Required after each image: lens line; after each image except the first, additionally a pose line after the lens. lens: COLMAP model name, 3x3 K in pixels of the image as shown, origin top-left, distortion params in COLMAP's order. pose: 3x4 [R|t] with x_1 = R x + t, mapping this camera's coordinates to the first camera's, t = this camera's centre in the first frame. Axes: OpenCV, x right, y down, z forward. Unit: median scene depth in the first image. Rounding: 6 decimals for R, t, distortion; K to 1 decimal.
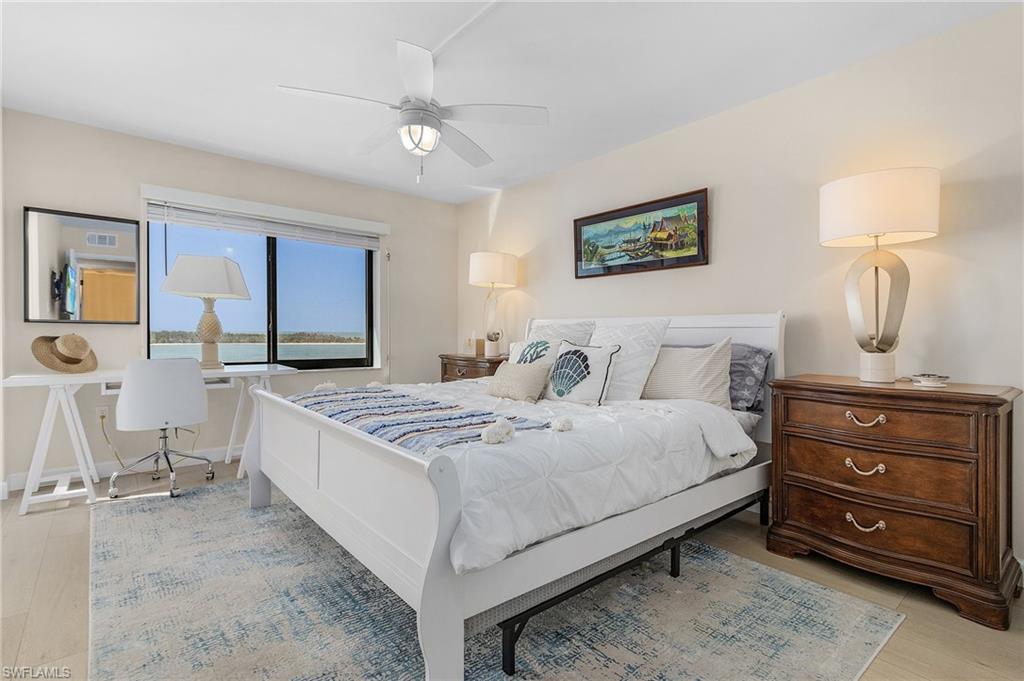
lens RADIAL K [[489.3, 0, 512.0], [0, 489.3, 340.5], [0, 0, 1]] dist [-0.001602, -0.000259]
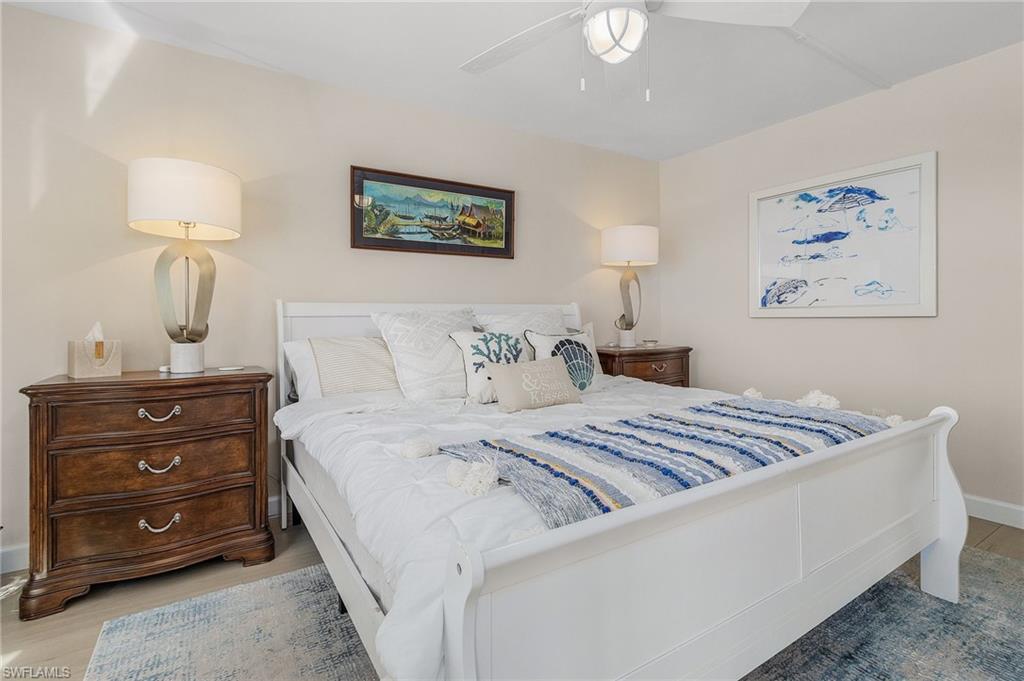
lens RADIAL K [[488.1, 0, 528.2], [0, 488.1, 321.6], [0, 0, 1]] dist [0.000262, -0.000030]
pose [[0.111650, -0.009491, 0.993702, -0.620855], [0.030661, 0.999511, 0.006102, -0.015212], [-0.993274, 0.029786, 0.111886, 0.738369]]
